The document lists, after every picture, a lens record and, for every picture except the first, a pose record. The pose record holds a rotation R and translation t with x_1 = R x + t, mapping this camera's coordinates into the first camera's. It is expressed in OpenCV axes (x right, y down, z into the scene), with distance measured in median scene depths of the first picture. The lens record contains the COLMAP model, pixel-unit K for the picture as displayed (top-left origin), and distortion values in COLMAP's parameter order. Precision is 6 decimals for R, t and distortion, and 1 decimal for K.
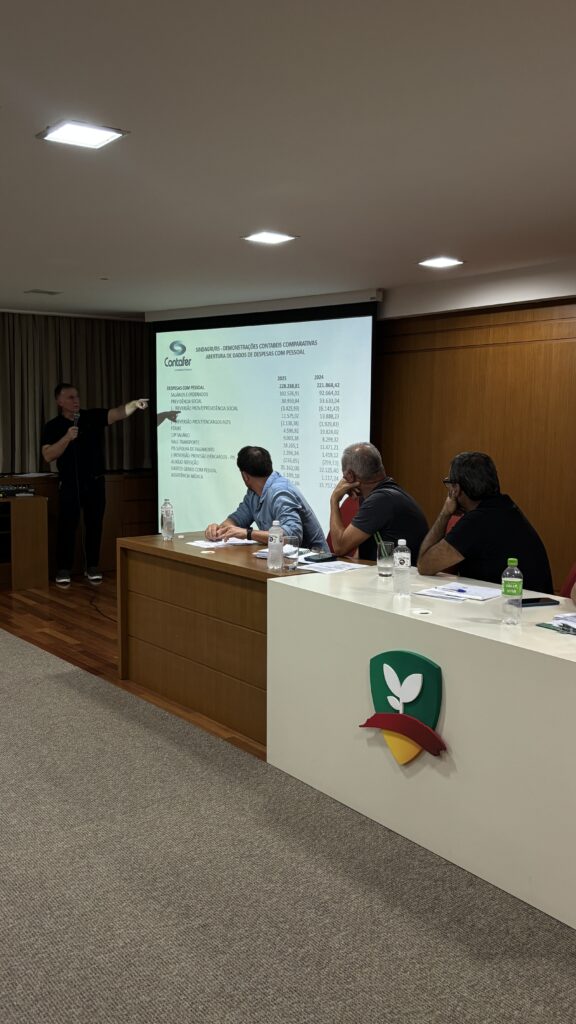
lens RADIAL K [[966.4, 0, 288.0], [0, 966.4, 512.0], [0, 0, 1]] dist [0.003054, -0.002071]
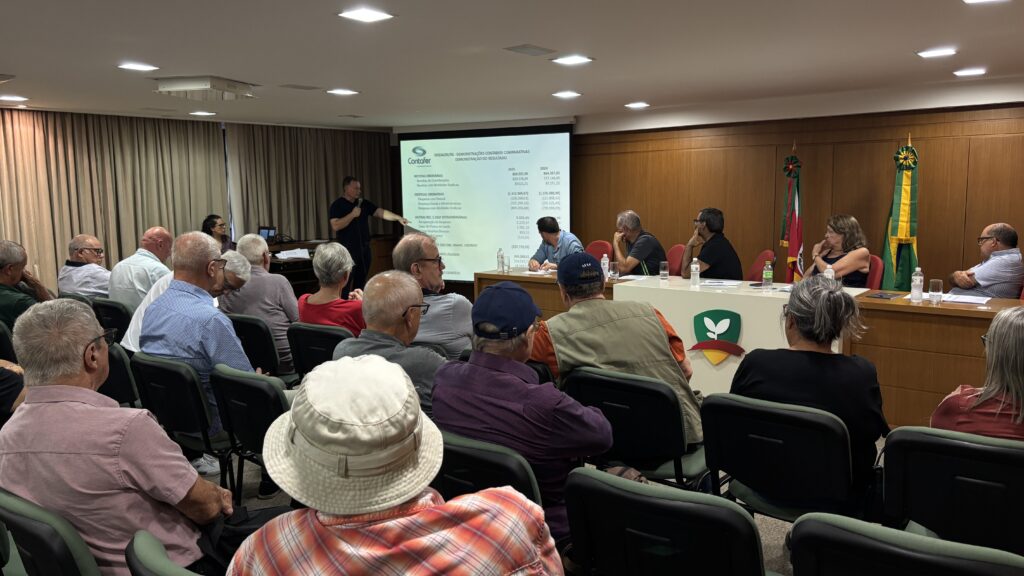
lens RADIAL K [[794.8, 0, 512.0], [0, 794.8, 288.0], [0, 0, 1]] dist [-0.000467, -0.005256]
pose [[0.968685, -0.049093, 0.243389, -0.365459], [0.043975, 0.998683, 0.026421, 0.016752], [-0.244366, -0.014890, 0.969569, -0.279222]]
